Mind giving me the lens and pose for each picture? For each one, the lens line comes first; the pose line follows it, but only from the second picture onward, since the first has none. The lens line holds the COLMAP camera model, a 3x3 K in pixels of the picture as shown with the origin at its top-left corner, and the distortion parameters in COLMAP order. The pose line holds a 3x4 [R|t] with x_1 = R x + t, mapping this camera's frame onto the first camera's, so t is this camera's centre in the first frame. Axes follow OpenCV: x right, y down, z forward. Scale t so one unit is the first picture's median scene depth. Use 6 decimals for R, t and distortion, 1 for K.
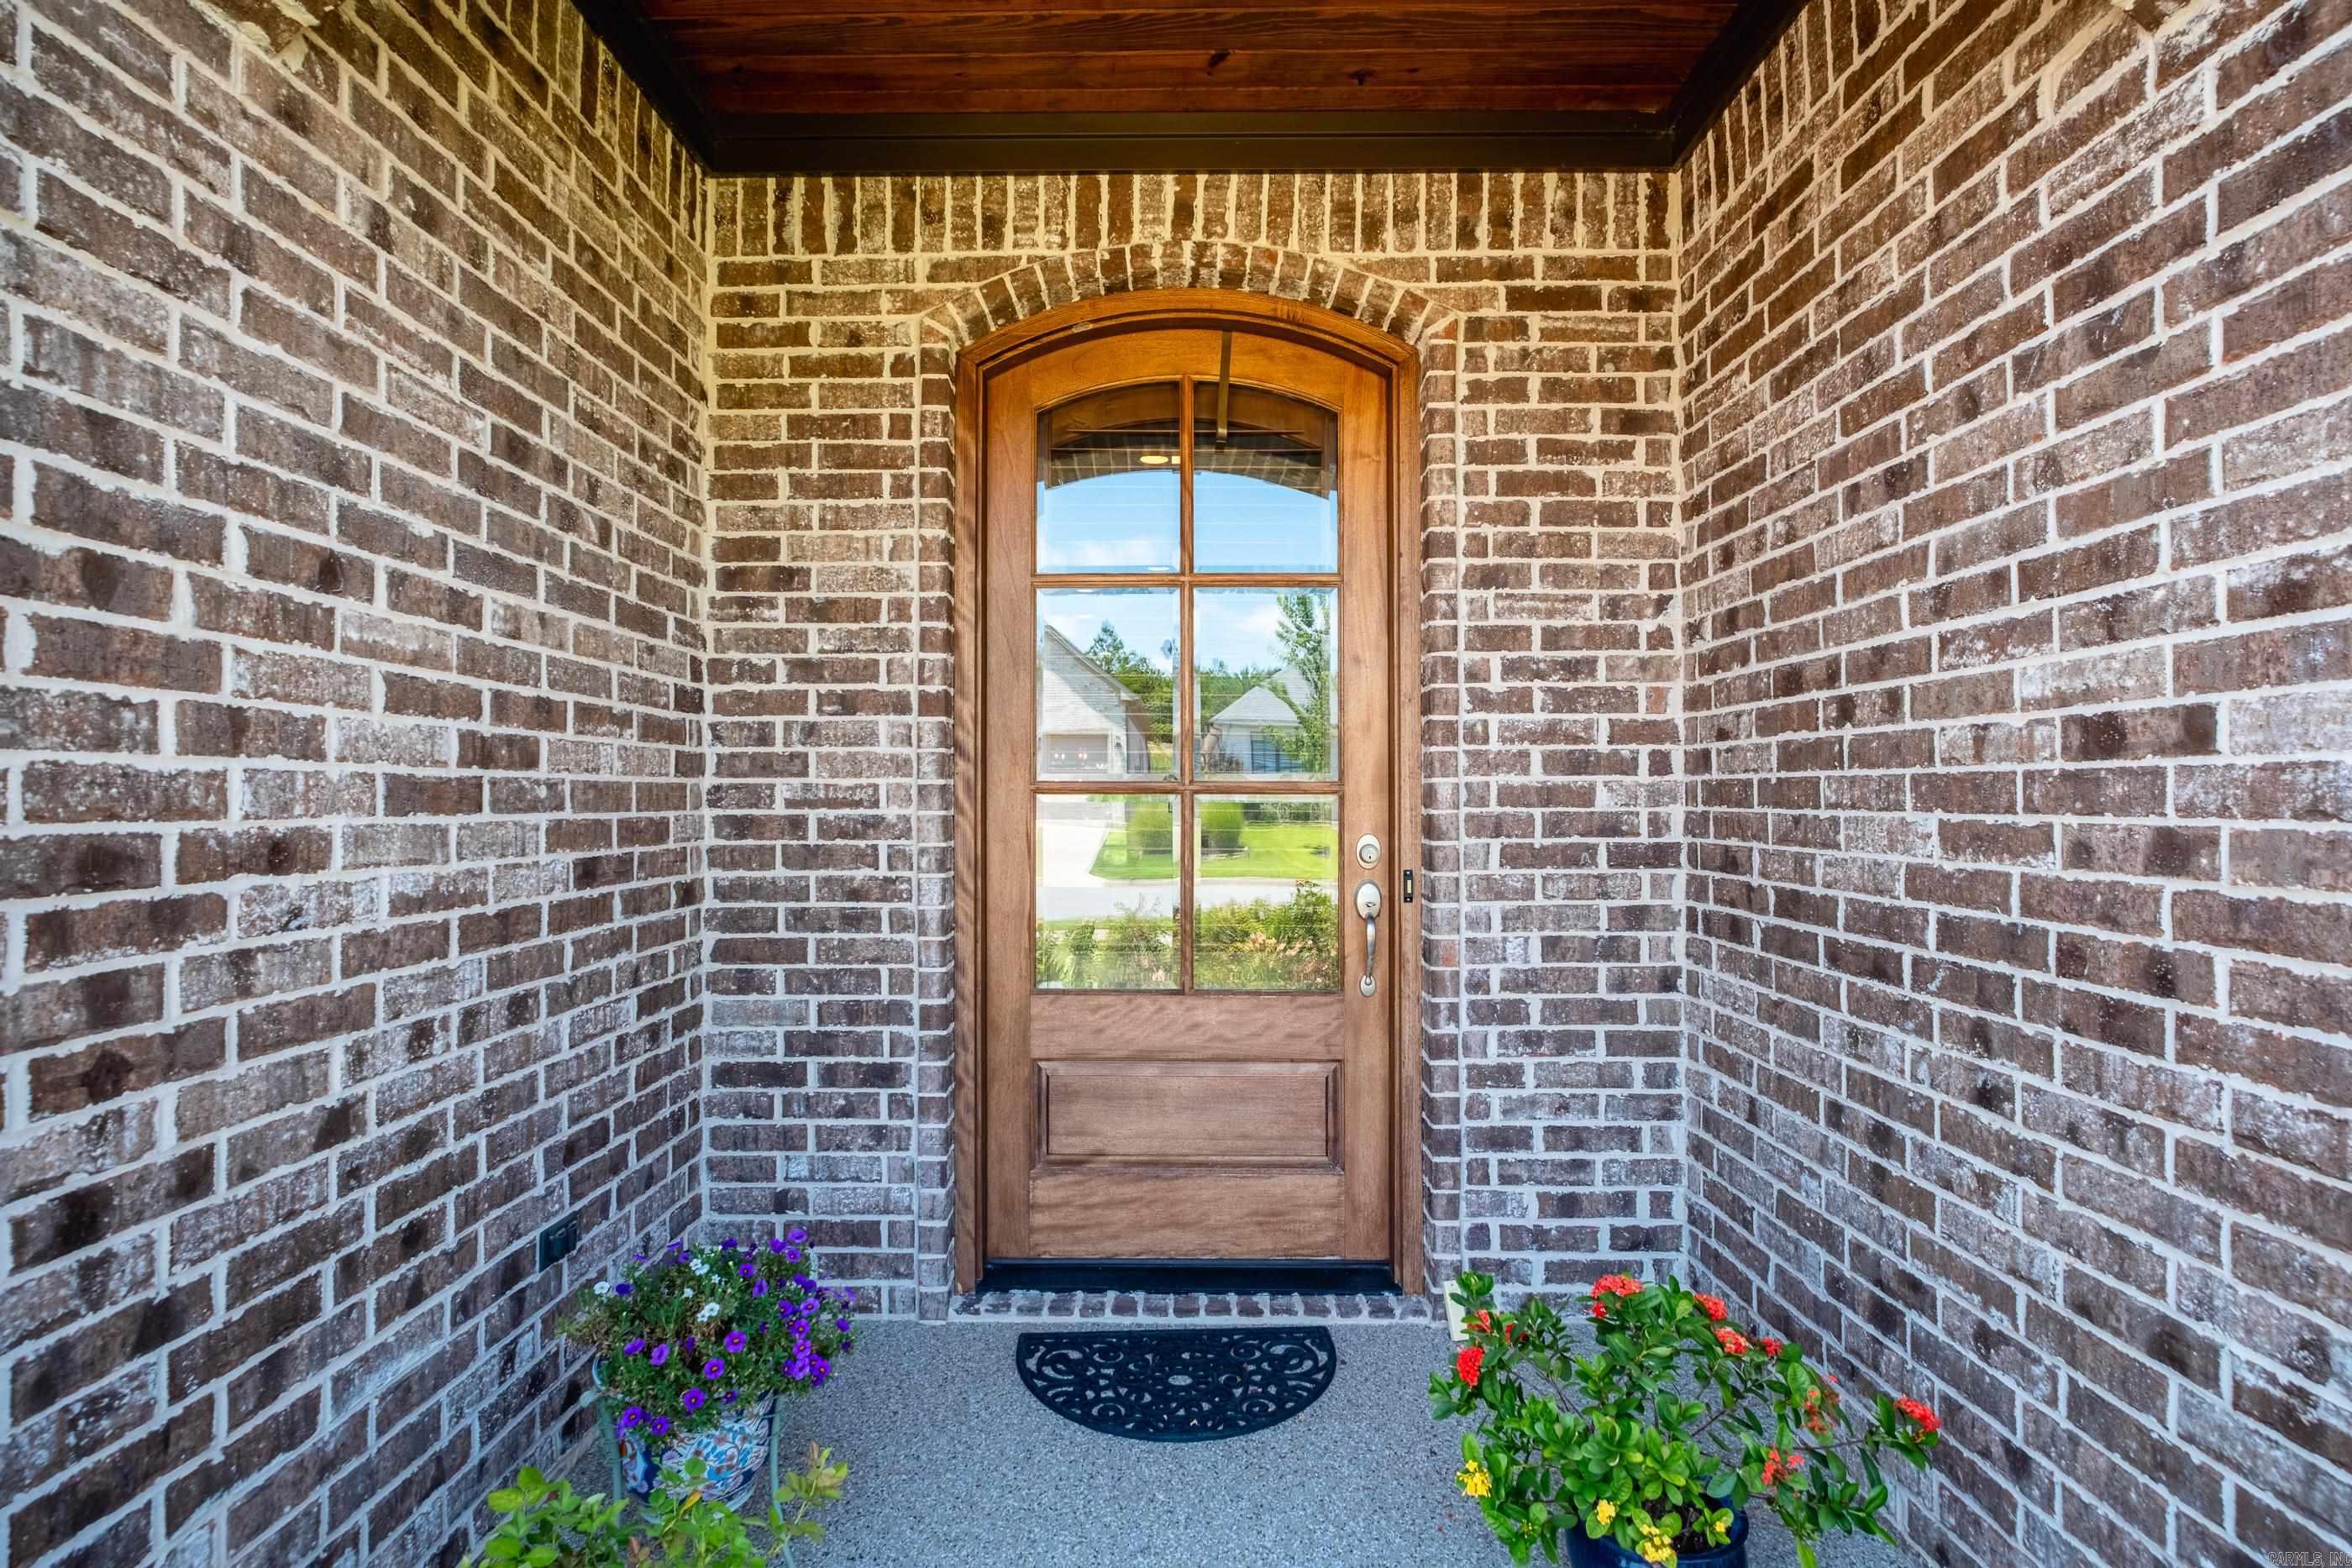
lens RADIAL K [[1136.2, 0, 1165.4], [0, 1136.2, 784.8], [0, 0, 1]] dist [0.002202, -0.003305]
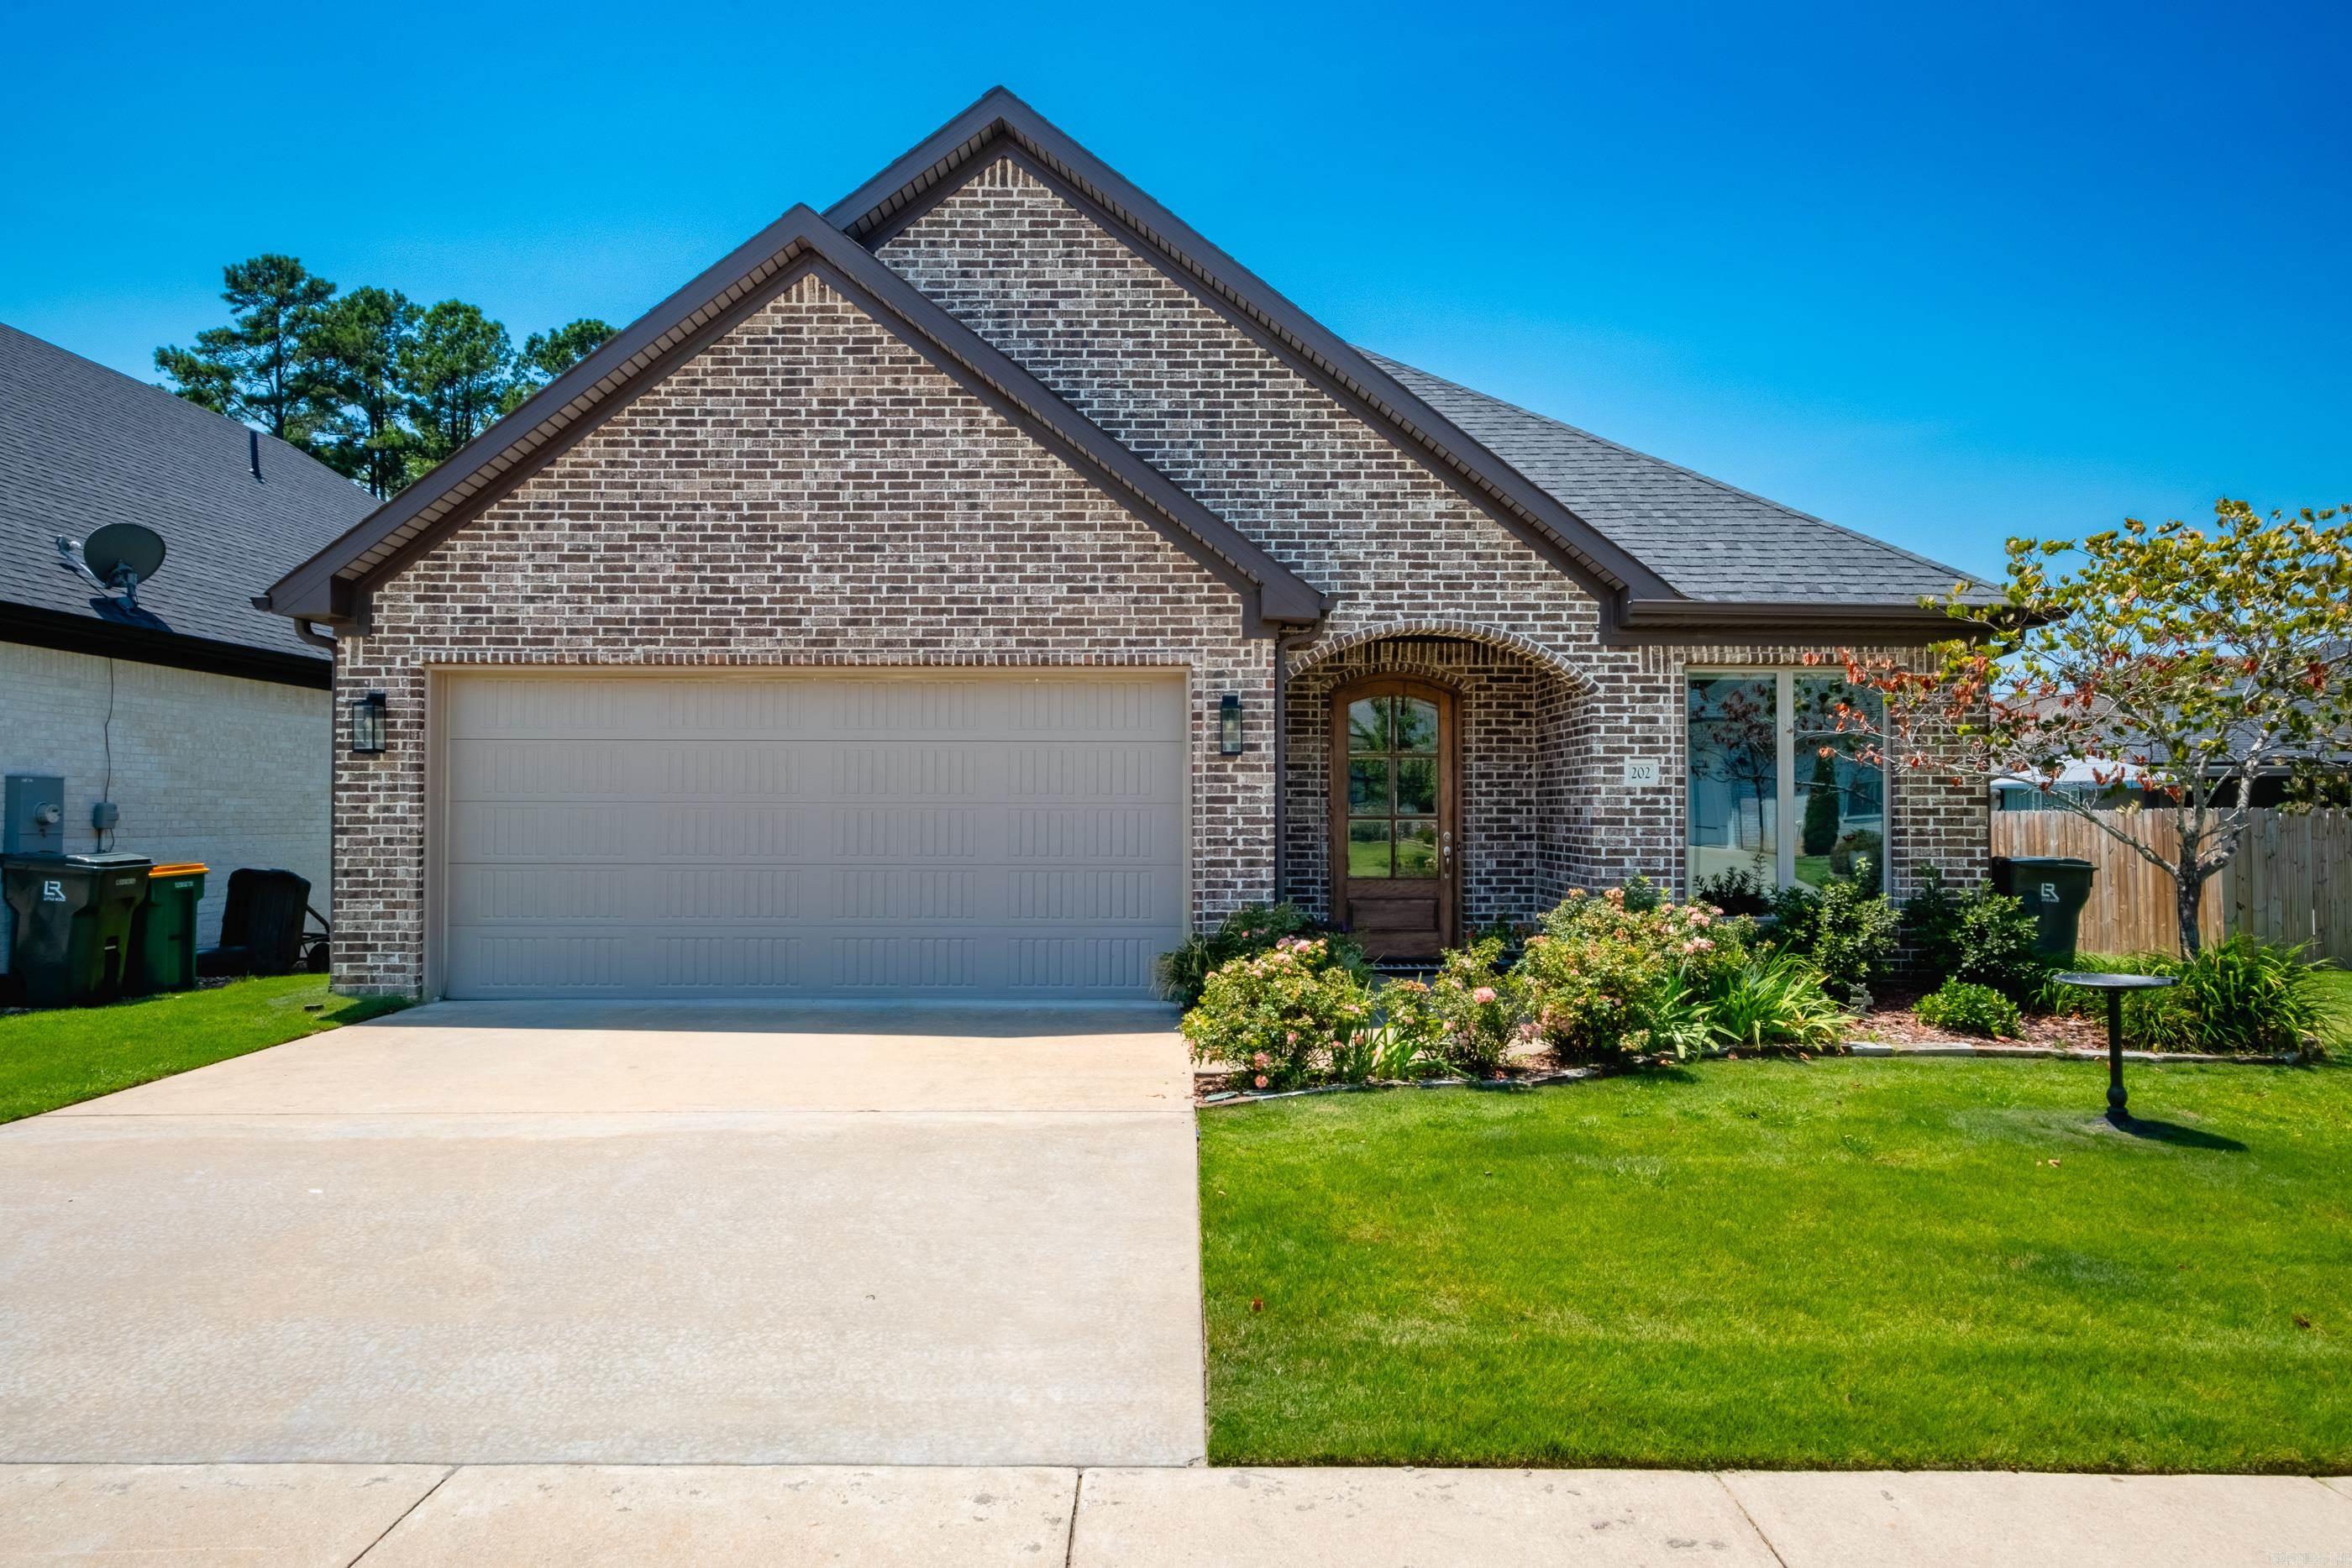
lens RADIAL K [[1408.6, 0, 1222.4], [0, 1408.6, 786.6], [0, 0, 1]] dist [-0.001681, 0.005091]
pose [[0.999137, 0.002968, 0.041428, -0.699611], [-0.002638, 0.999964, -0.008020, -0.057627], [-0.041450, 0.007904, 0.999109, -3.331978]]
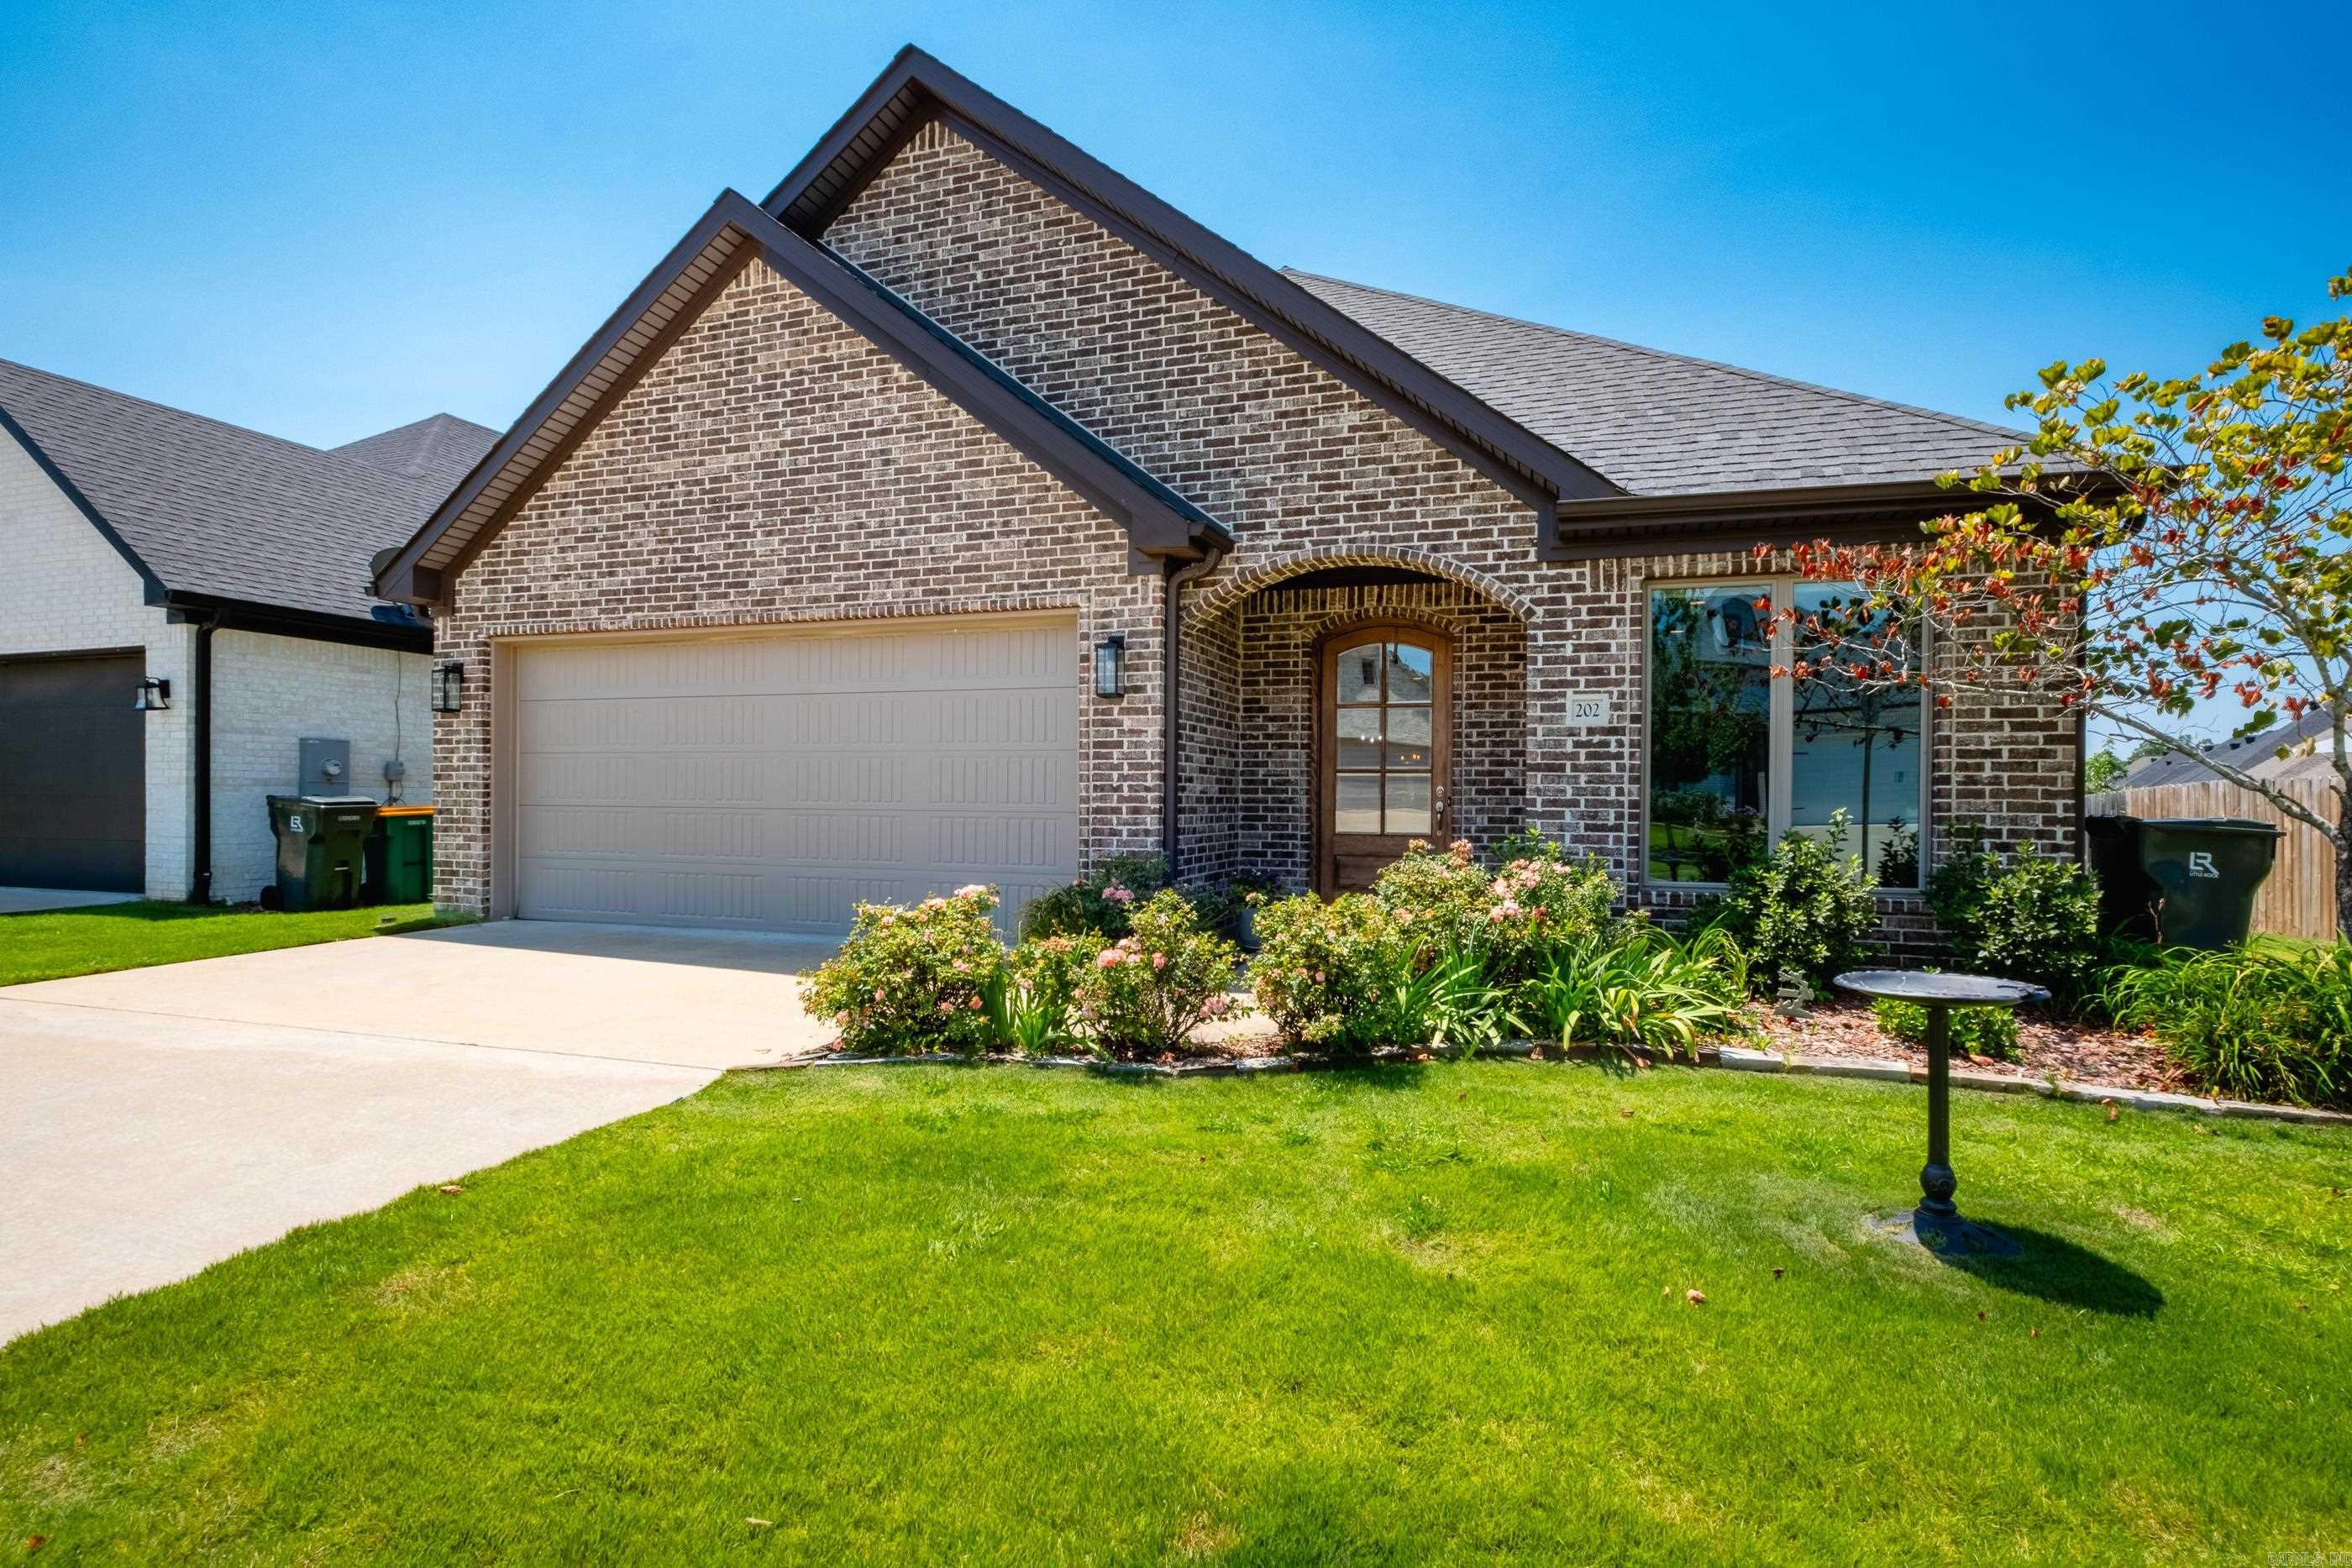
lens RADIAL K [[1136.2, 0, 1204.5], [0, 1136.2, 804.2], [0, 0, 1]] dist [0.002202, -0.003305]
pose [[0.956029, 0.008965, -0.293134, 0.506869], [-0.004186, 0.999848, 0.016926, 0.046265], [0.293241, -0.014955, 0.955921, -2.339018]]
